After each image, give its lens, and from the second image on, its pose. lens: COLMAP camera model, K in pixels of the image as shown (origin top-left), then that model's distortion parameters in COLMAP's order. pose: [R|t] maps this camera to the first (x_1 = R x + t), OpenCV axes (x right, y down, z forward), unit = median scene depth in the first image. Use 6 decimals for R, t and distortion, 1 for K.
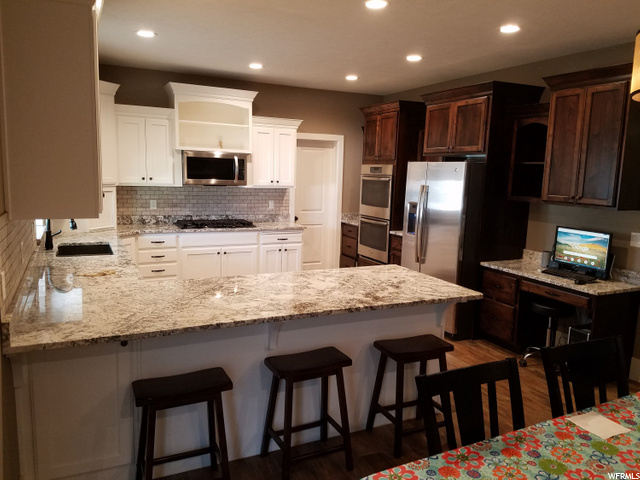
lens RADIAL K [[489.3, 0, 320.0], [0, 489.3, 240.0], [0, 0, 1]] dist [0.156981, -0.267240]
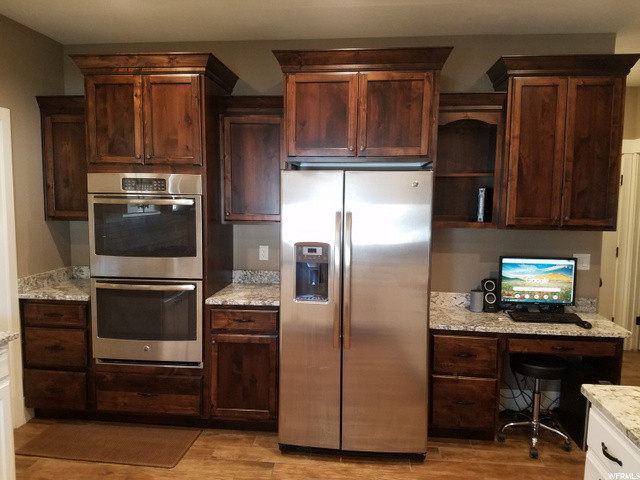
lens RADIAL K [[489.3, 0, 320.0], [0, 489.3, 240.0], [0, 0, 1]] dist [0.156981, -0.267240]
pose [[0.524943, -0.101278, 0.845090, -0.318764], [0.125260, 0.991277, 0.040989, -0.120374], [-0.841870, 0.084339, 0.533050, 0.829974]]
